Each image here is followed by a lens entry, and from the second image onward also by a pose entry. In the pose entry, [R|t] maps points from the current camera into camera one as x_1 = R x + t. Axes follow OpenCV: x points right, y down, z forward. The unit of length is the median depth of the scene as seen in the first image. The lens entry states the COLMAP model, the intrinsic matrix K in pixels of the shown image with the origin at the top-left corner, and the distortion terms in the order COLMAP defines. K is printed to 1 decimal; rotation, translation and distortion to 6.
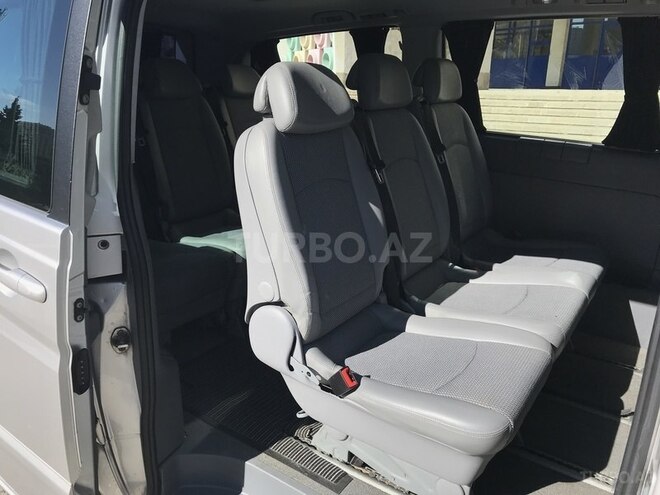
lens RADIAL K [[537.4, 0, 326.1], [0, 537.4, 246.1], [0, 0, 1]] dist [0.012775, -0.005058]
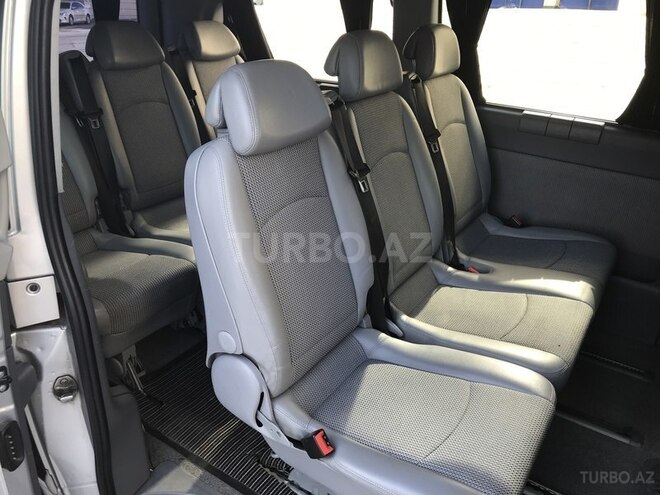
lens RADIAL K [[537.4, 0, 326.1], [0, 537.4, 246.1], [0, 0, 1]] dist [0.012775, -0.005058]
pose [[0.999875, -0.008671, 0.013233, 0.027883], [0.006942, 0.992063, 0.125549, -0.138184], [-0.014217, -0.125441, 0.991999, 0.132722]]
